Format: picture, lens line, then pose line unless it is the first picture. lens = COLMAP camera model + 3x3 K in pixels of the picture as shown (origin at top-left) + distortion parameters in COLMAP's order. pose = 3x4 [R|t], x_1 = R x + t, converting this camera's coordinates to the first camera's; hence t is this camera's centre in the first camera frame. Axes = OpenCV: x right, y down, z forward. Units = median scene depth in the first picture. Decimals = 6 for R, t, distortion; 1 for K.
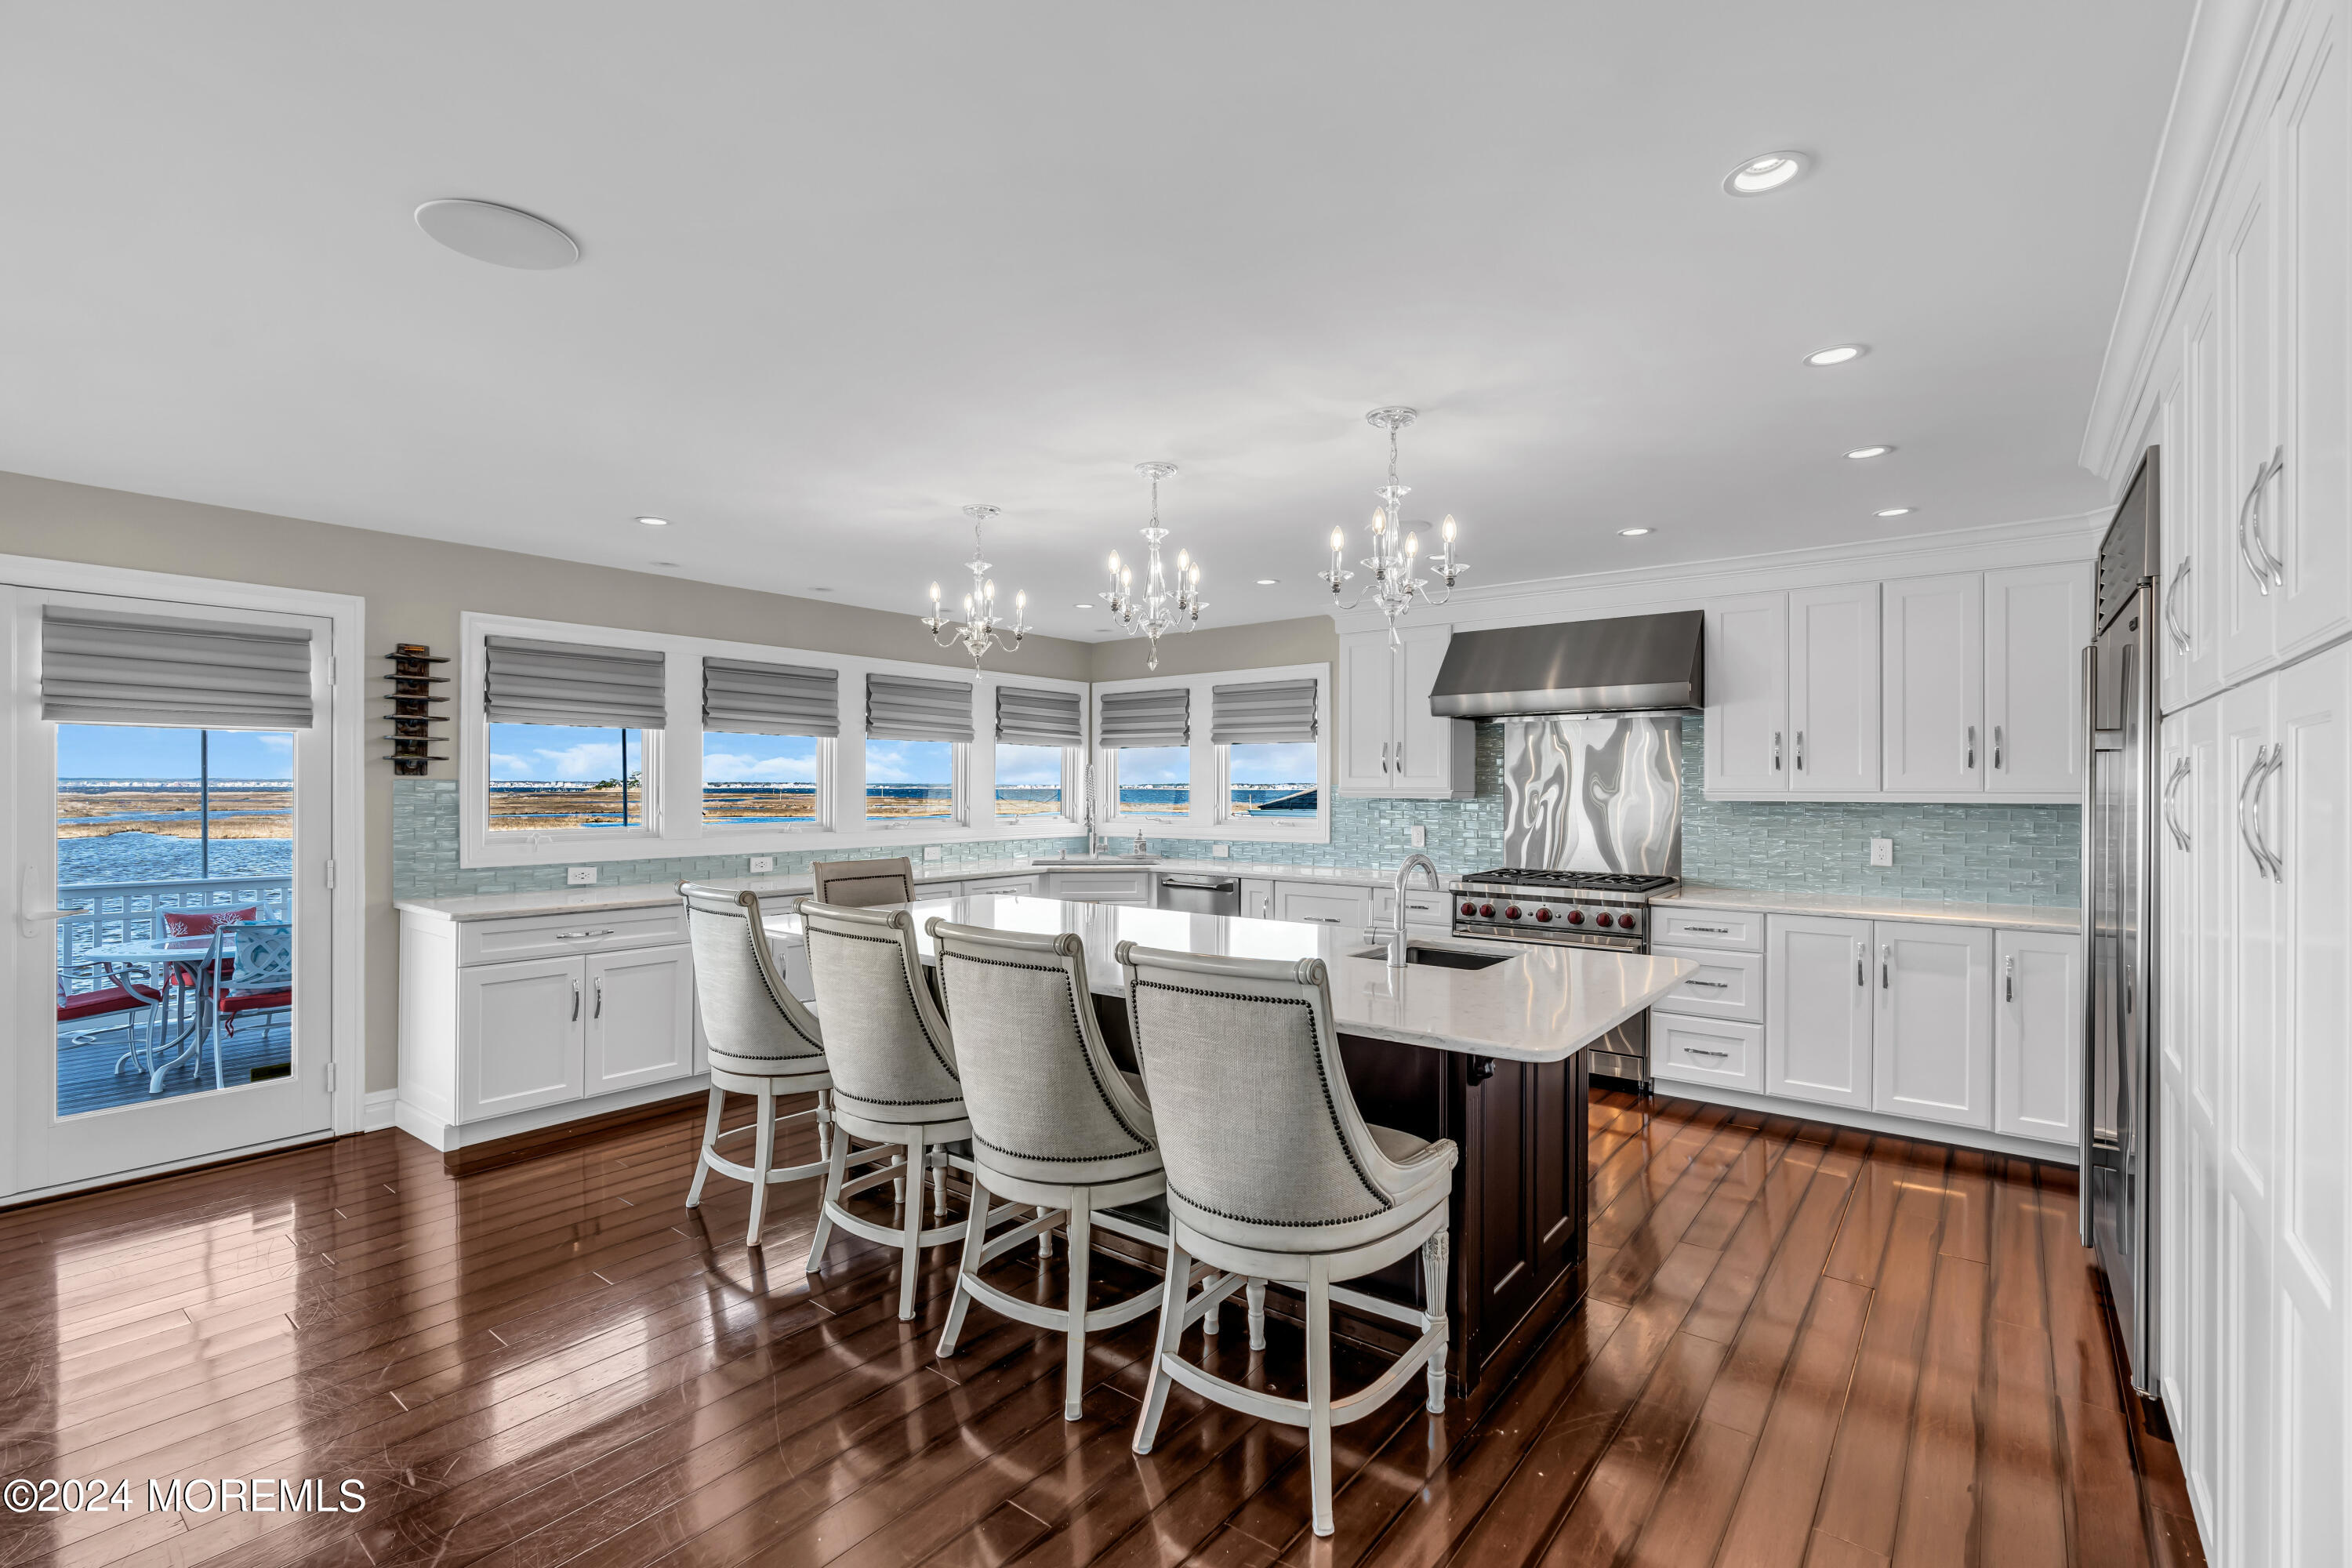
lens RADIAL K [[1063.0, 0, 1177.7], [0, 1063.0, 789.2], [0, 0, 1]] dist [-0.004915, -0.000287]
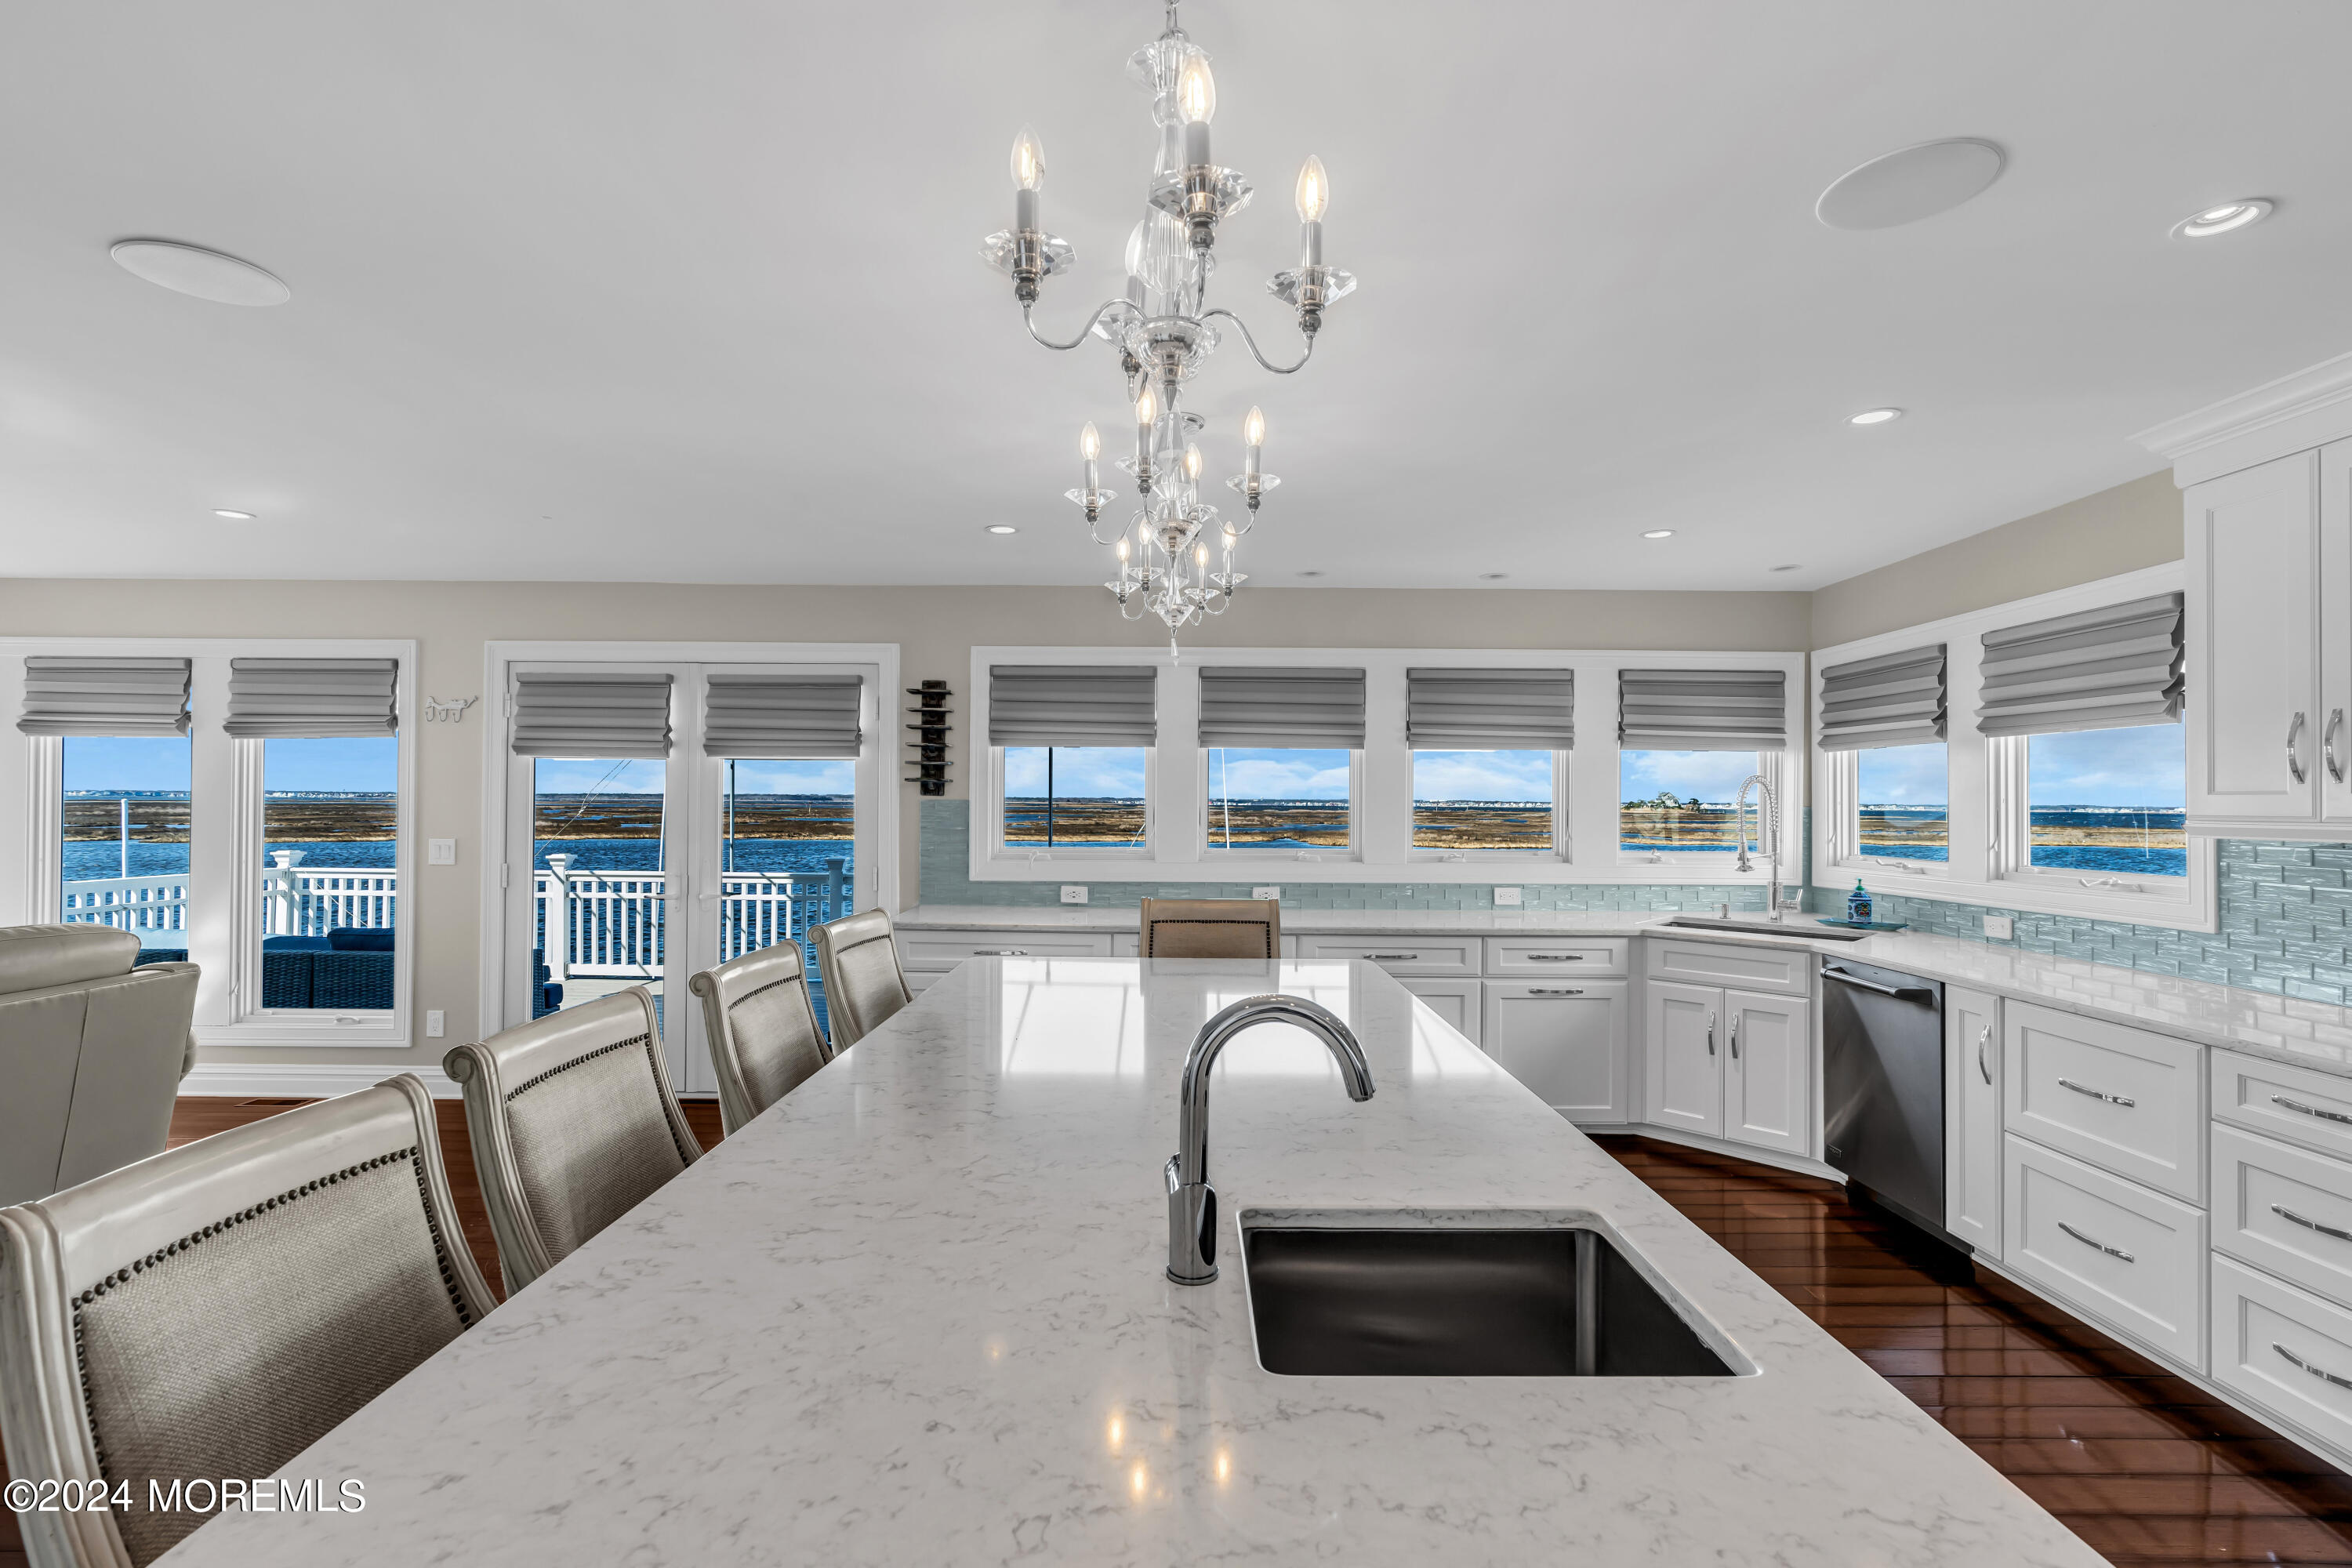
lens RADIAL K [[1068.8, 0, 1178.8], [0, 1068.8, 787.6], [0, 0, 1]] dist [-0.003878, 0.000384]
pose [[0.615292, -0.009625, -0.788240, 0.289772], [-0.007096, 0.999817, -0.017747, -0.002891], [0.788267, 0.016514, 0.615112, 0.426274]]
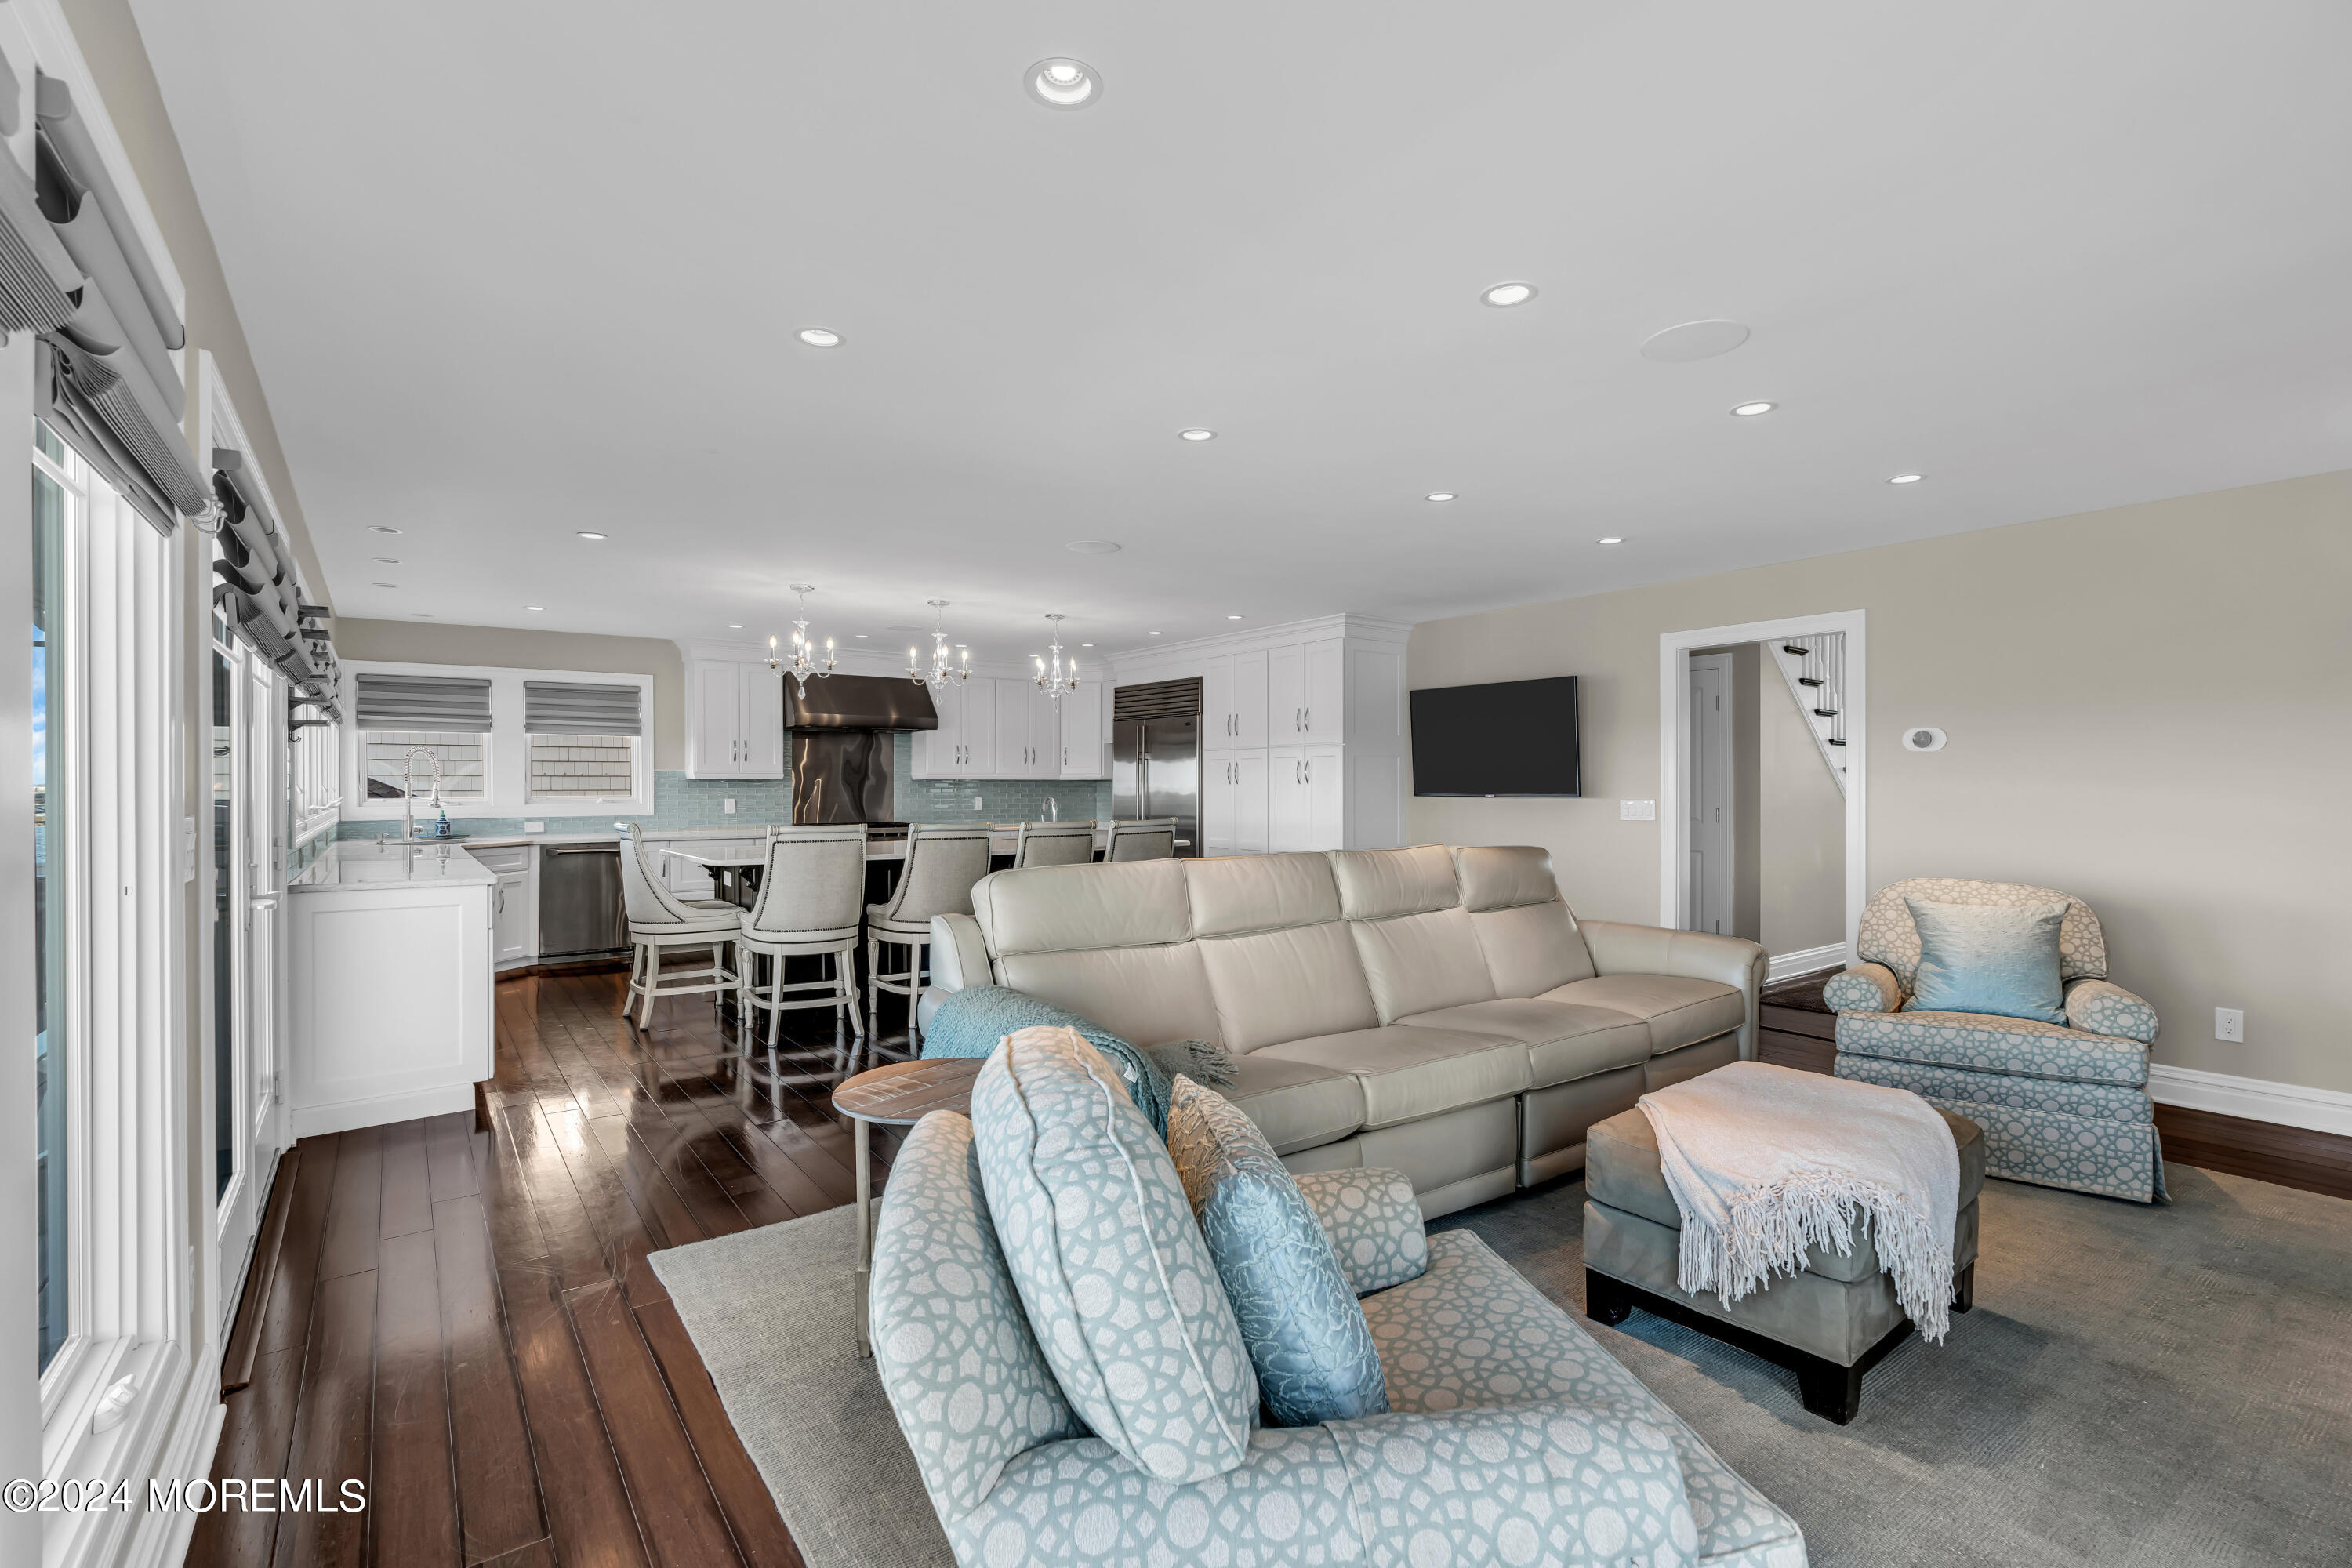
lens RADIAL K [[1053.0, 0, 1177.9], [0, 1053.0, 786.5], [0, 0, 1]] dist [-0.005160, 0.000245]
pose [[0.269919, -0.002245, 0.962880, -1.148943], [0.004055, 0.999991, 0.001195, 0.022104], [-0.962874, 0.003582, 0.269926, 0.041871]]
